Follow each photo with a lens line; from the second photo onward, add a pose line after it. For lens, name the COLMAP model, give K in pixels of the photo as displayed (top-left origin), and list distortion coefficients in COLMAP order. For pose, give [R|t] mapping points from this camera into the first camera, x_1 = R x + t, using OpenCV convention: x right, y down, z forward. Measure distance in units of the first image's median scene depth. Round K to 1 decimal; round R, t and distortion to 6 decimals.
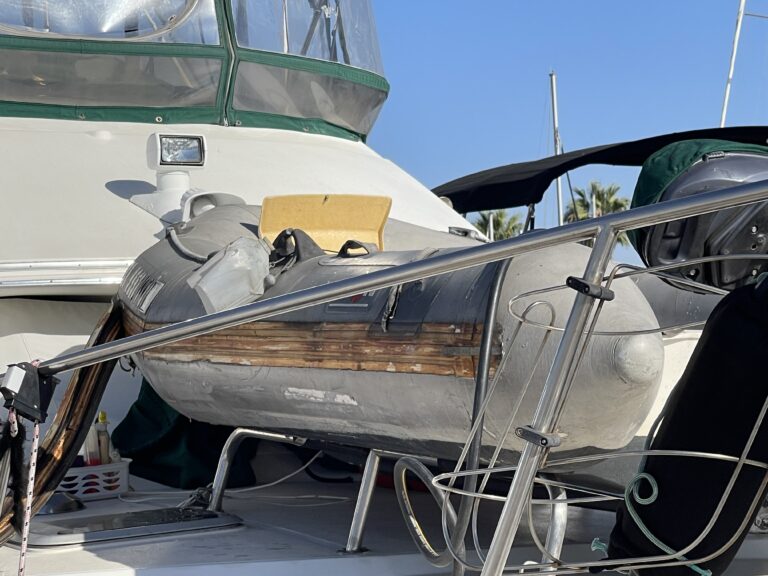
lens RADIAL K [[1972.1, 0, 384.1], [0, 1972.1, 288.4], [0, 0, 1]] dist [0.296325, 0.207070]
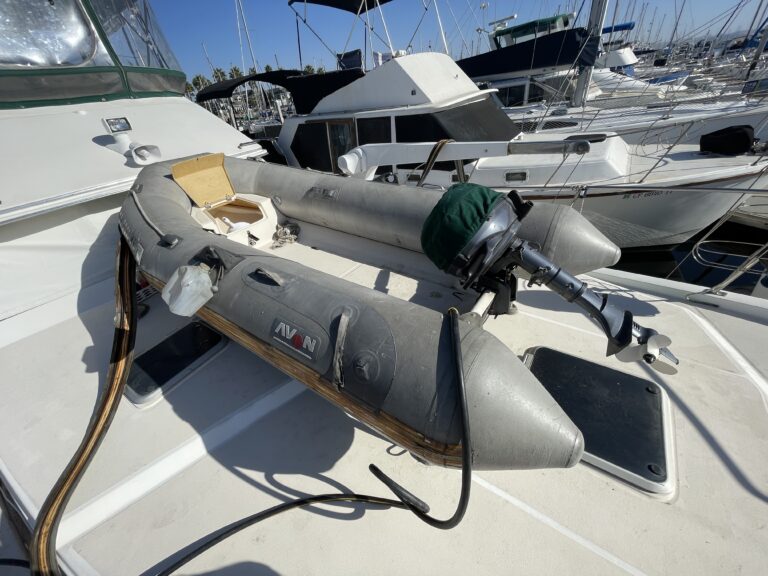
lens RADIAL K [[304.2, 0, 382.5], [0, 304.2, 285.8], [0, 0, 1]] dist [0.000147, 0.000181]
pose [[0.871553, -0.322112, 0.369649, -0.016853], [0.074089, 0.831784, 0.550132, -0.095422], [-0.484672, -0.452082, 0.748809, 0.466855]]
